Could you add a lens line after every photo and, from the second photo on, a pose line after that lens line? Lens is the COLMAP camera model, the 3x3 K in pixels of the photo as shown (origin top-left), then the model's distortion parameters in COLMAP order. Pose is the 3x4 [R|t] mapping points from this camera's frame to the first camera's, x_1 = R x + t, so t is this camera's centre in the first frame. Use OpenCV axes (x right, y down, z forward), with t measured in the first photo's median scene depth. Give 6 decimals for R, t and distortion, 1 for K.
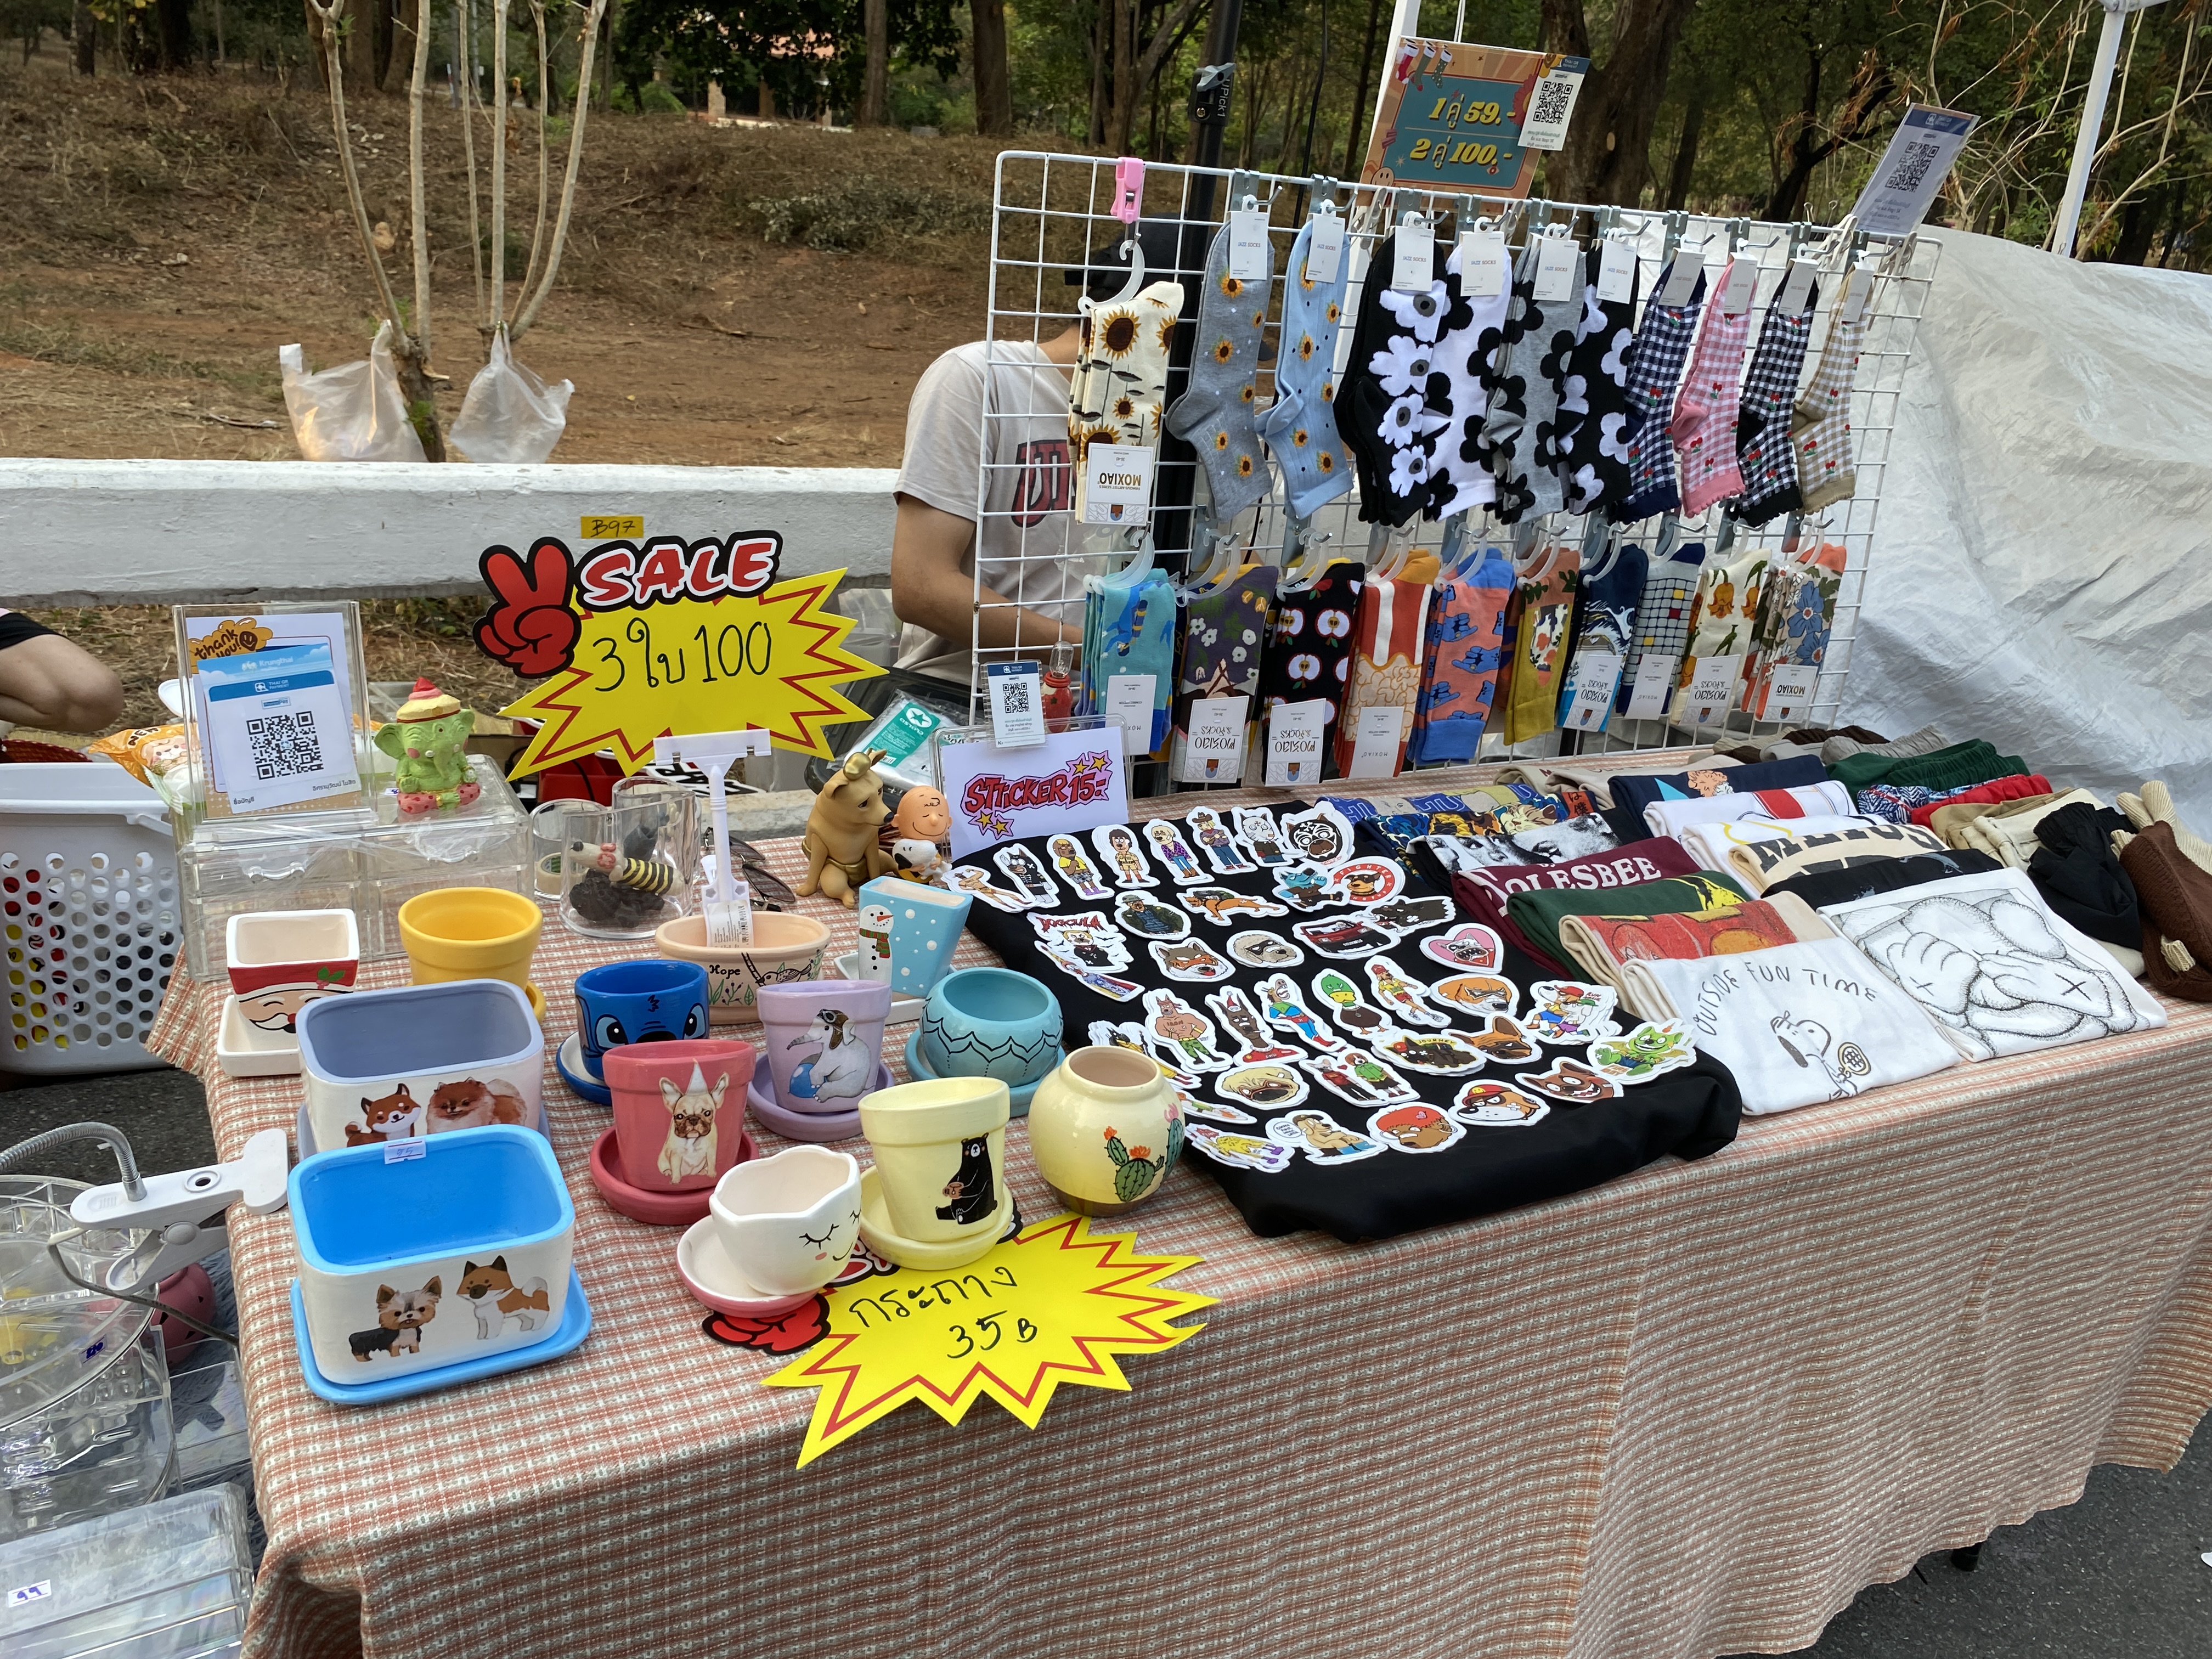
lens RADIAL K [[1655.0, 0, 1084.9], [0, 1655.0, 840.2], [0, 0, 1]] dist [0.014862, -0.022751]
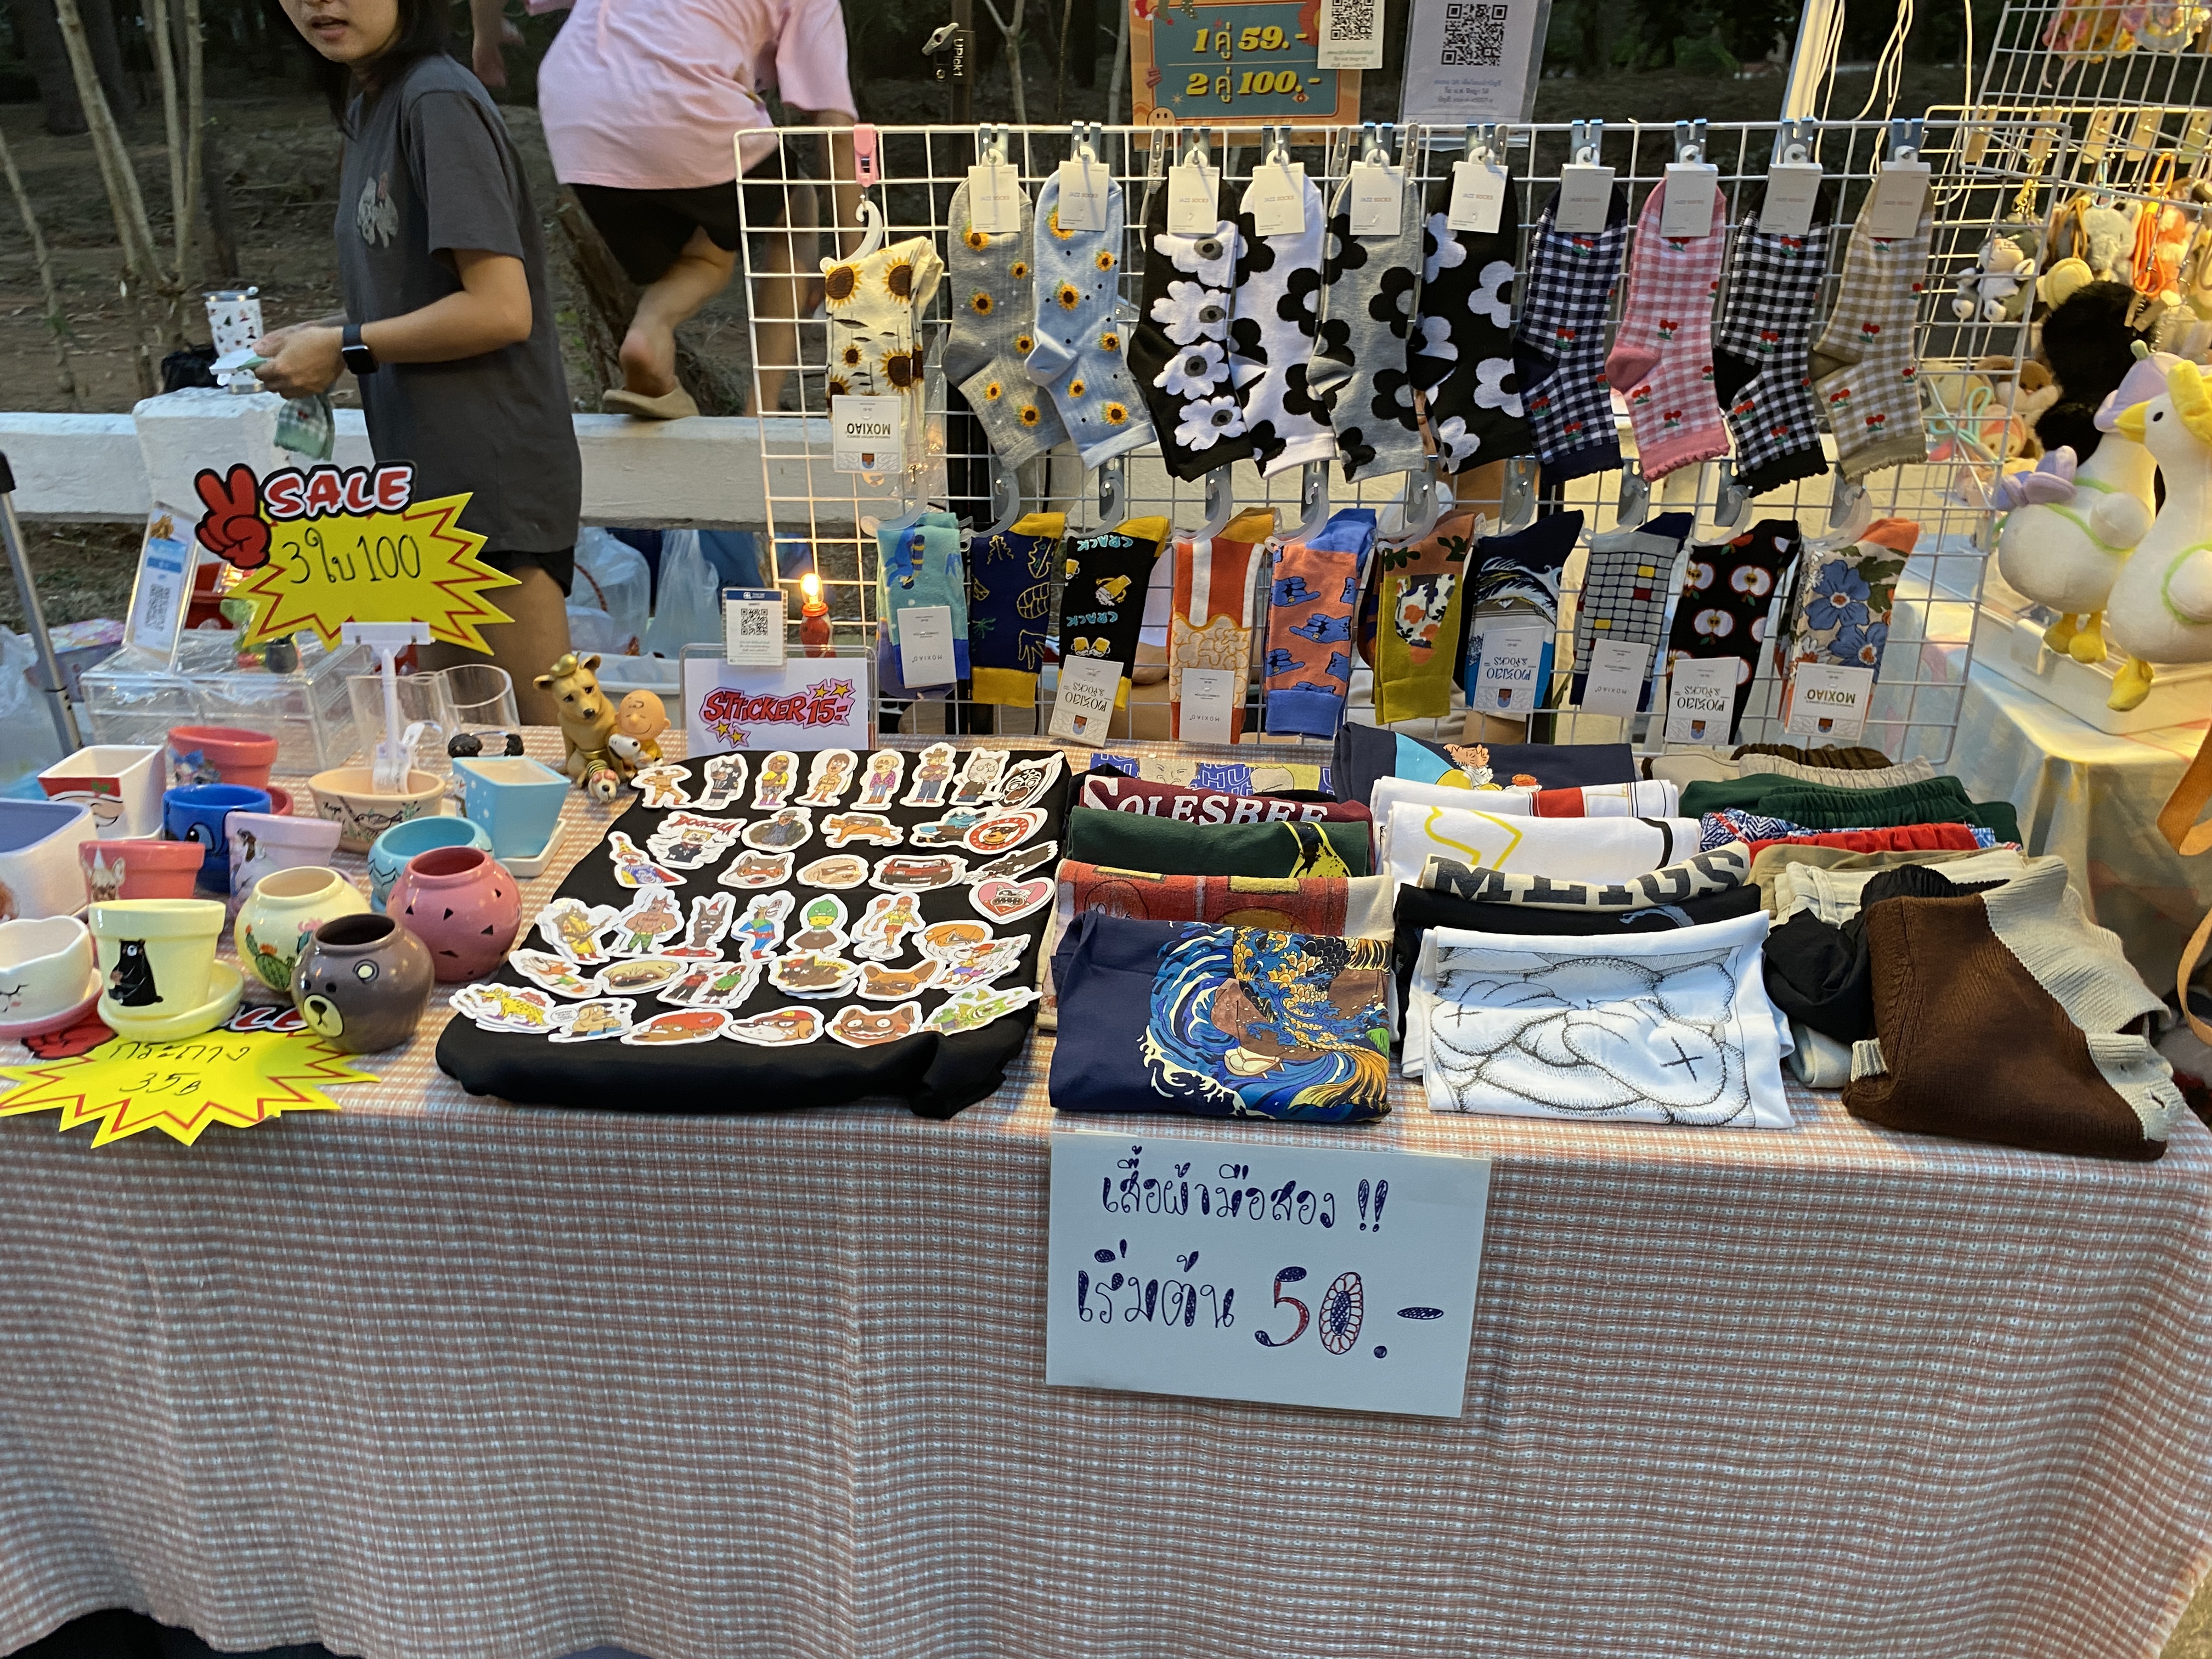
lens RADIAL K [[1655.0, 0, 1090.8], [0, 1655.0, 826.4], [0, 0, 1]] dist [0.014862, -0.022751]
pose [[0.844653, 0.129838, -0.519330, 0.690768], [-0.124492, 0.991185, 0.045329, -0.027156], [0.520637, 0.026365, 0.853371, 0.158752]]
